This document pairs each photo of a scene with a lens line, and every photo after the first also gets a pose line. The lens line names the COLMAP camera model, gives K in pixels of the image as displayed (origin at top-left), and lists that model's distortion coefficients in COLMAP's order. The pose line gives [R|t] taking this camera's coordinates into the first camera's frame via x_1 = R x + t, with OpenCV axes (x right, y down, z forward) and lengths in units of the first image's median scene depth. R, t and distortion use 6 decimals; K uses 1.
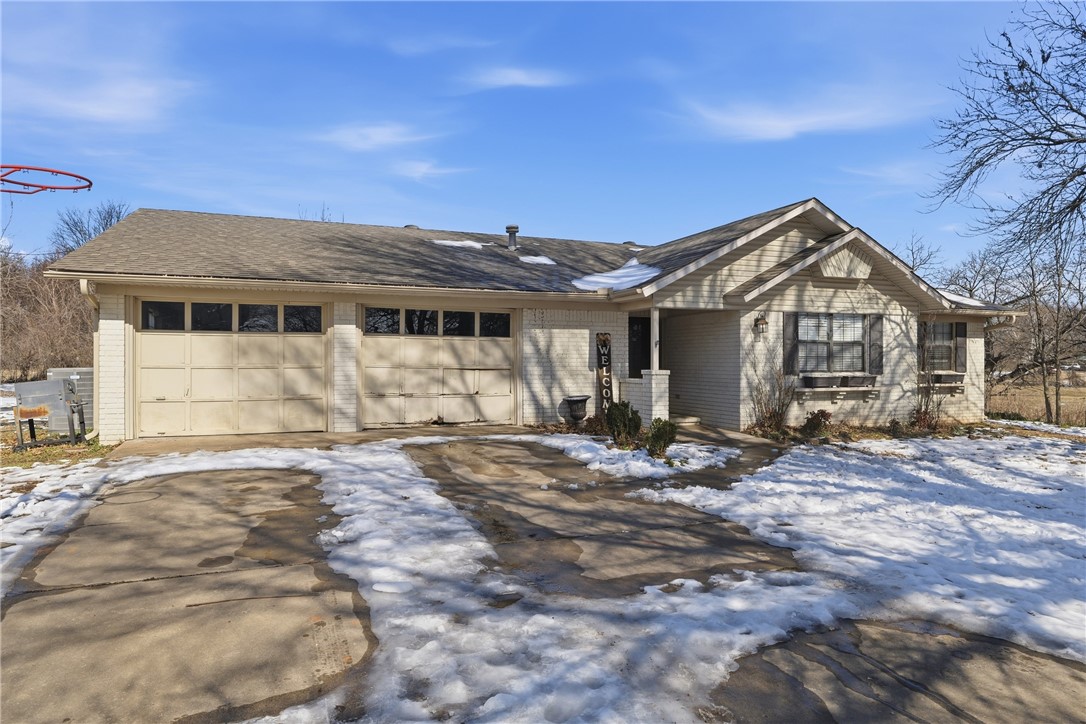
lens RADIAL K [[656.2, 0, 532.5], [0, 656.2, 366.5], [0, 0, 1]] dist [0.000209, -0.000345]
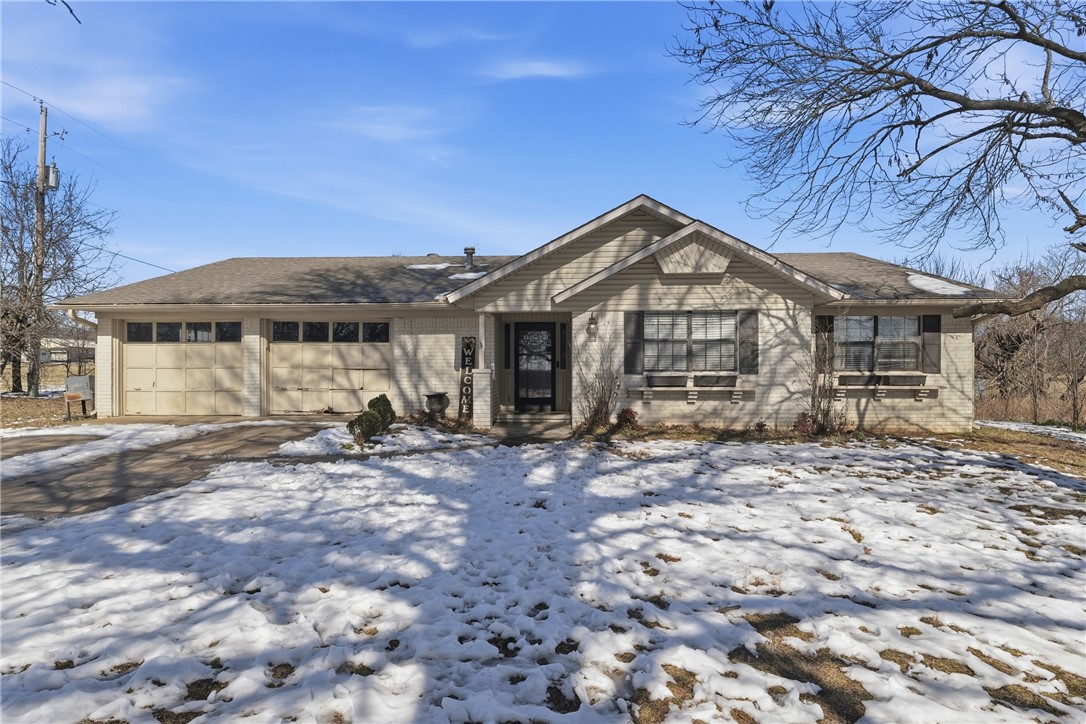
lens RADIAL K [[581.4, 0, 541.2], [0, 581.4, 377.2], [0, 0, 1]] dist [0.003592, -0.001437]
pose [[0.920509, 0.000945, -0.390721, 0.626360], [0.000348, 0.999995, 0.003239, 0.015052], [0.390722, -0.003118, 0.920503, 0.132955]]
